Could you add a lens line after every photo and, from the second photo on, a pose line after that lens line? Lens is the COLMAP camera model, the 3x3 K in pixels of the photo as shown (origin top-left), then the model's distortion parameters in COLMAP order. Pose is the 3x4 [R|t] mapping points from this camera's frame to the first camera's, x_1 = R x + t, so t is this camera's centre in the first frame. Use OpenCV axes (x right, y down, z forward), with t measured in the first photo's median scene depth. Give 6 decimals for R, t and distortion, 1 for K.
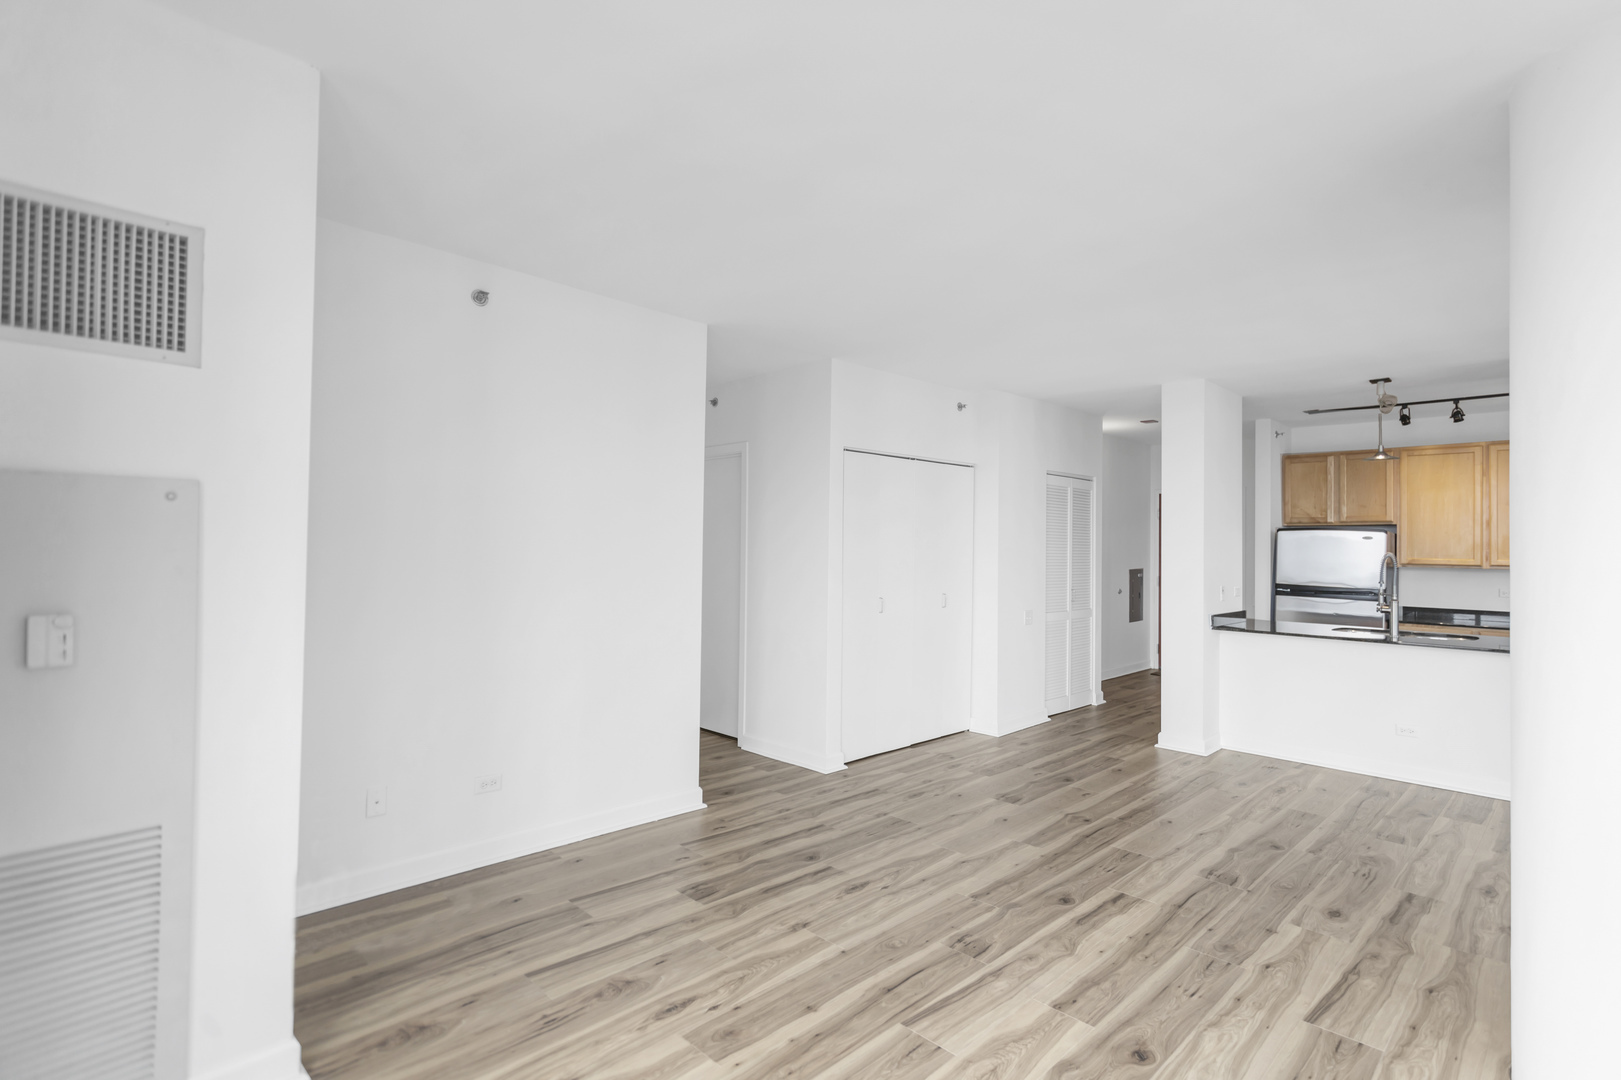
lens RADIAL K [[792.3, 0, 834.1], [0, 792.3, 537.0], [0, 0, 1]] dist [0.001953, 0.000519]
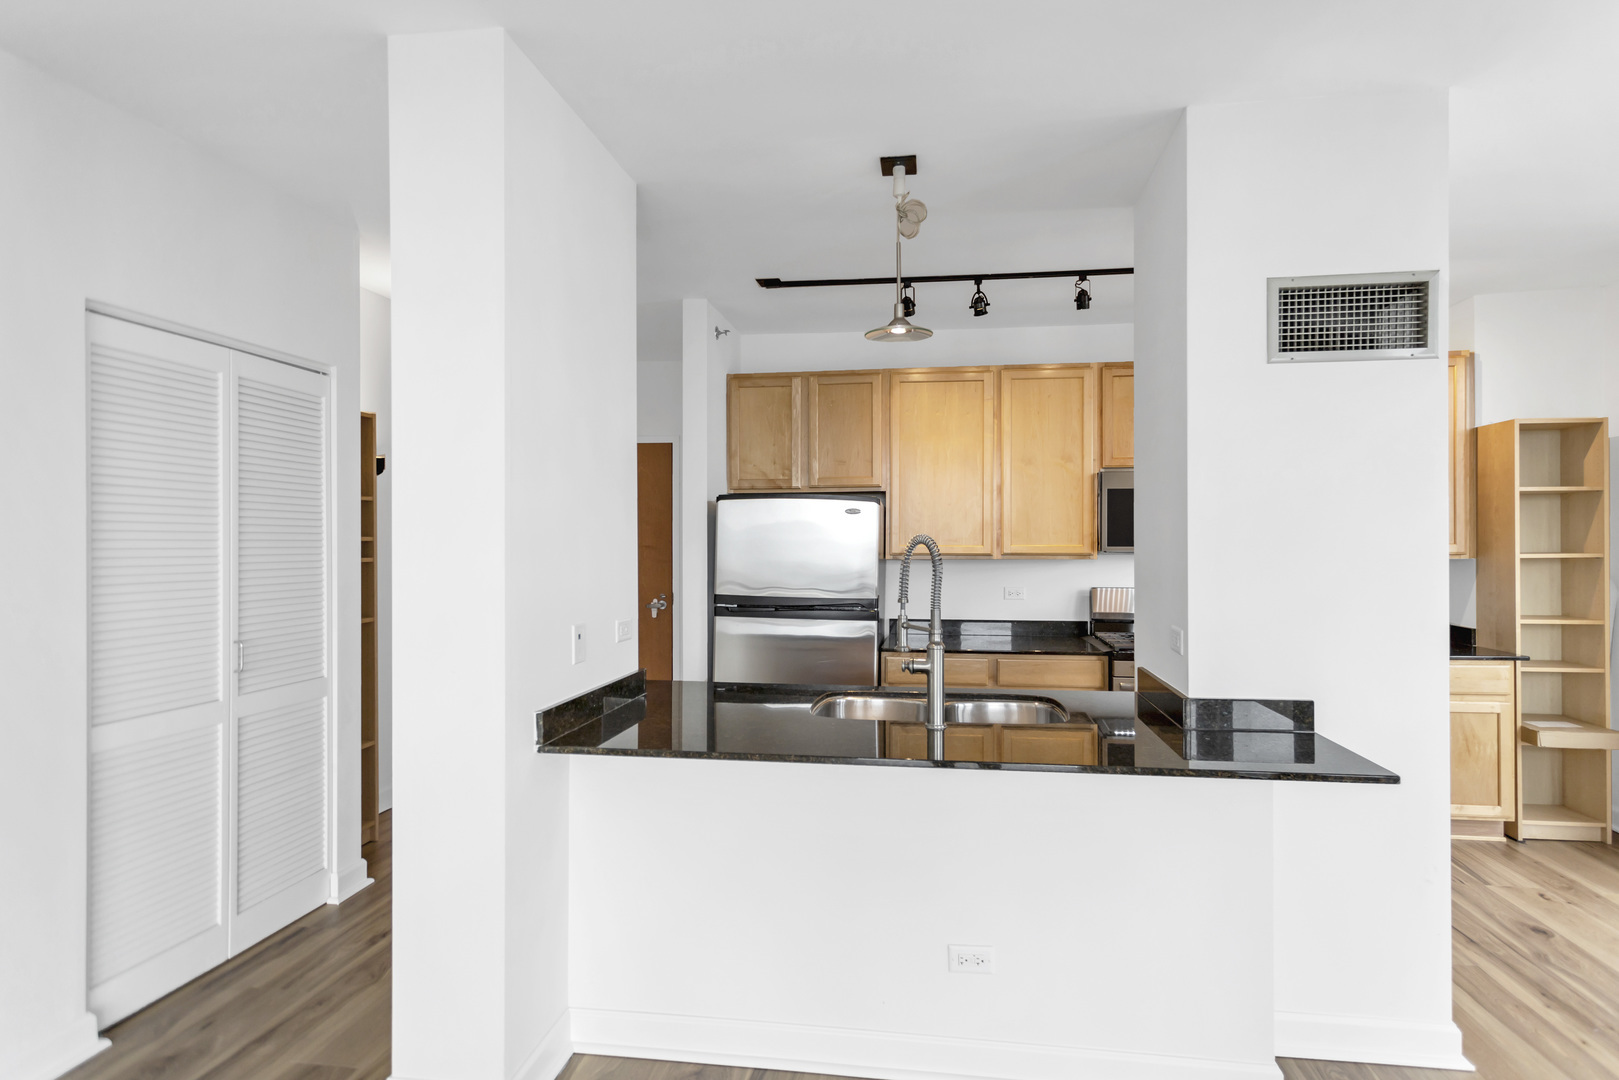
lens RADIAL K [[791.3, 0, 814.5], [0, 791.3, 535.9], [0, 0, 1]] dist [0.001953, 0.000519]
pose [[0.822980, -0.010884, 0.567966, 0.303569], [0.002586, 0.999878, 0.015413, 0.009518], [-0.568065, -0.011215, 0.822908, 0.511173]]
